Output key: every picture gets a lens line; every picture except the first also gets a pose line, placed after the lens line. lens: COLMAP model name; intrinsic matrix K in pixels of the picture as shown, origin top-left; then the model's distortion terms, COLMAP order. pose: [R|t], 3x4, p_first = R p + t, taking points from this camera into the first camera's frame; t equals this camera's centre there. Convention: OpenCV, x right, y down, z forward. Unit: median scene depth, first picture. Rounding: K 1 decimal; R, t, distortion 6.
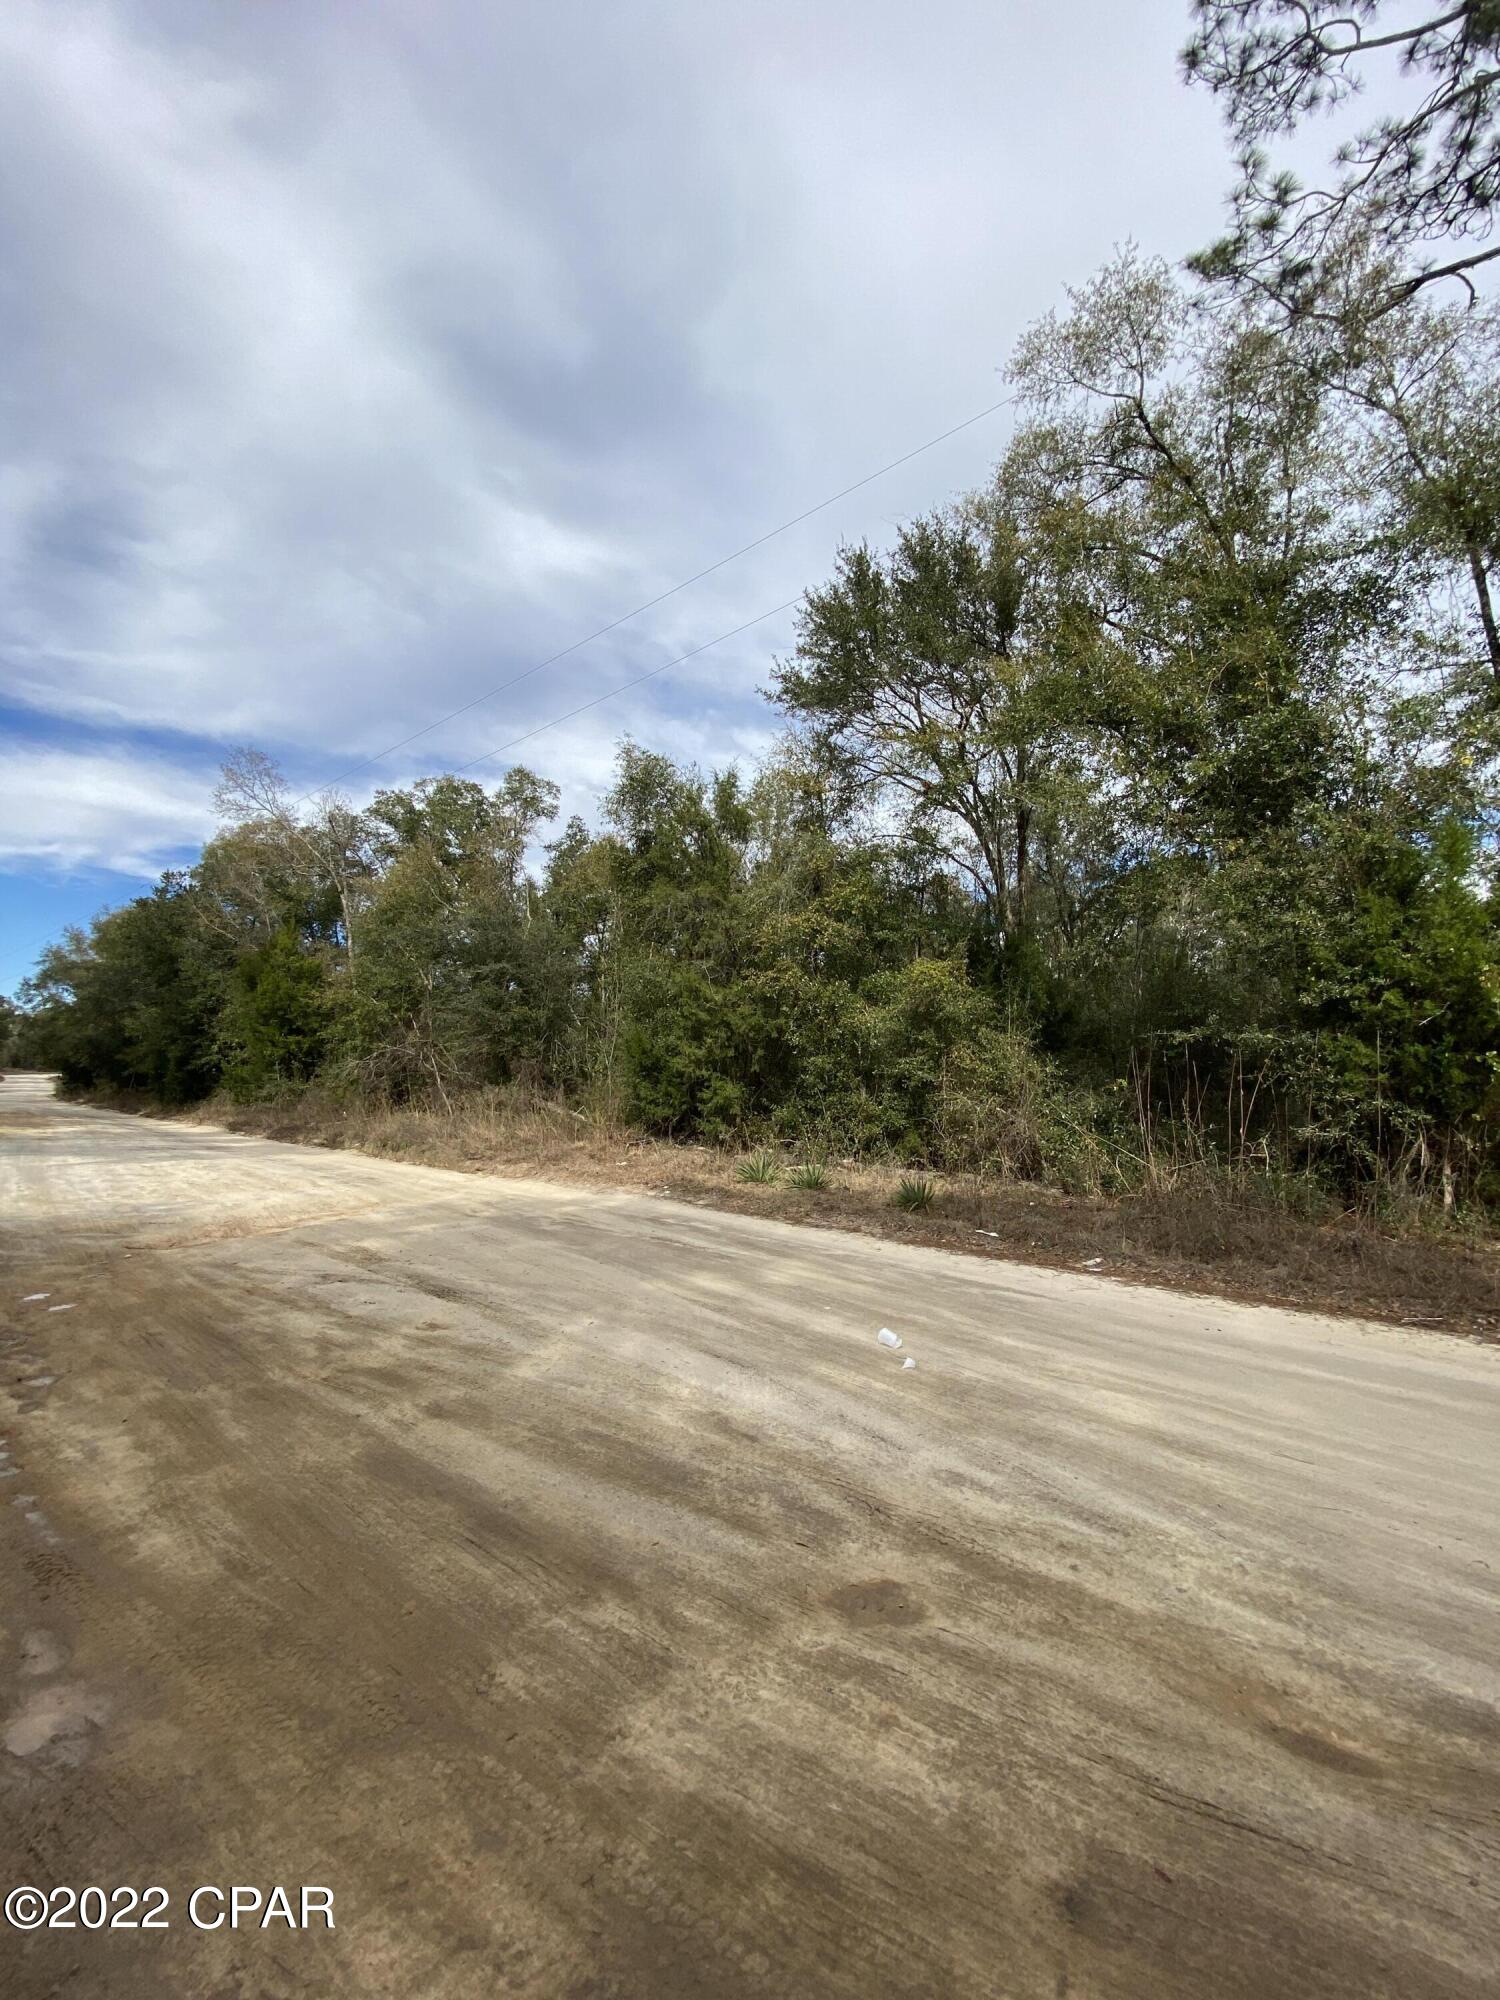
lens RADIAL K [[790.3, 0, 745.0], [0, 790.3, 1001.3], [0, 0, 1]] dist [0.000305, -0.000233]
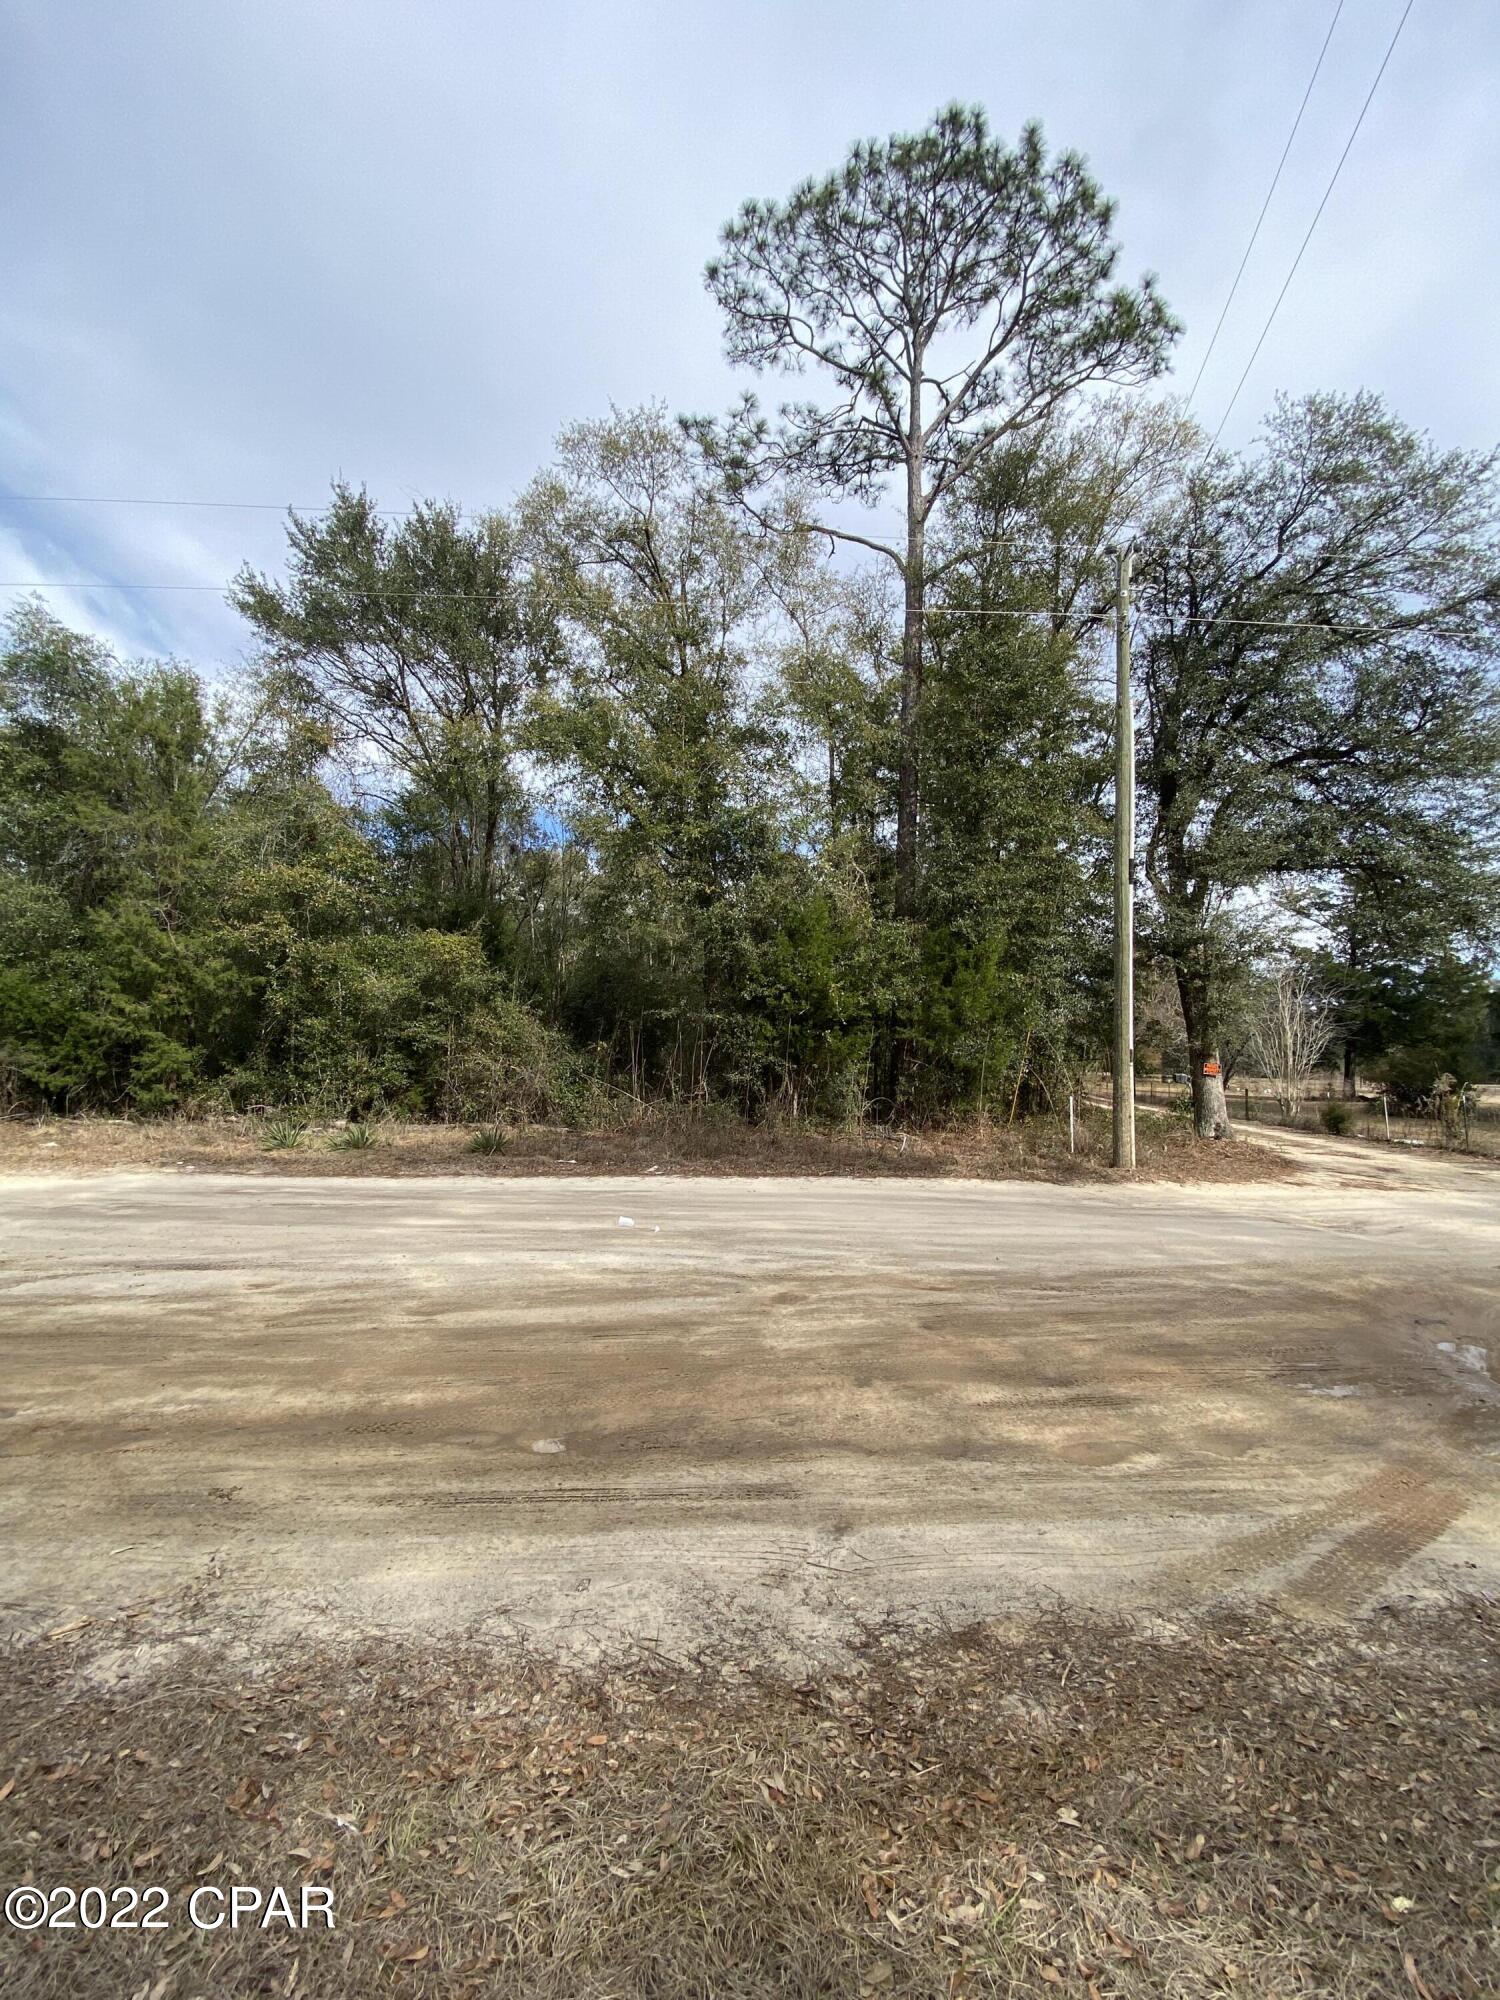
lens RADIAL K [[790.3, 0, 755.9], [0, 790.3, 1000.9], [0, 0, 1]] dist [0.000305, -0.000233]
pose [[0.690932, 0.033639, 0.722137, -0.247549], [-0.076551, 0.996705, 0.026813, -0.020436], [-0.718855, -0.073806, 0.691230, -0.071305]]
